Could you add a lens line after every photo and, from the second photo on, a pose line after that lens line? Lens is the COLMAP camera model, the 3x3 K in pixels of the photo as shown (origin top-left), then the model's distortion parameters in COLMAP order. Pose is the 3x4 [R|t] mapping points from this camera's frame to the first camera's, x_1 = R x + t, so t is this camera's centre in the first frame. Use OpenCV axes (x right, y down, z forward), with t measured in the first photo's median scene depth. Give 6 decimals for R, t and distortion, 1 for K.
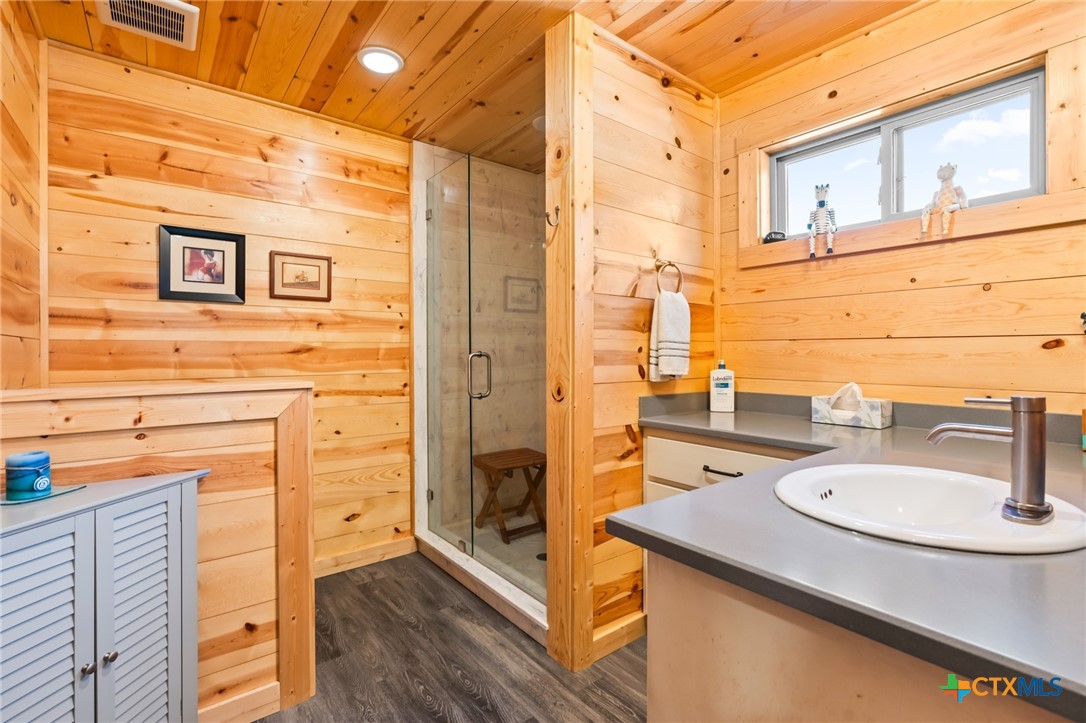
lens RADIAL K [[489.0, 0, 541.4], [0, 489.0, 353.6], [0, 0, 1]] dist [-0.011120, 0.004493]
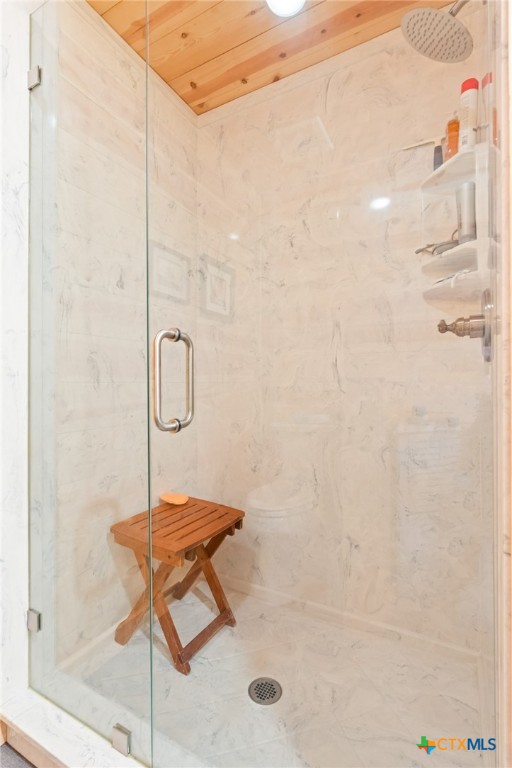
lens RADIAL K [[363.9, 0, 254.4], [0, 363.9, 382.1], [0, 0, 1]] dist [-0.014527, 0.007338]
pose [[0.919317, 0.003039, 0.393506, -0.161649], [0.002721, 0.999897, -0.014081, 0.042948], [-0.393508, 0.014016, 0.919214, 0.542783]]
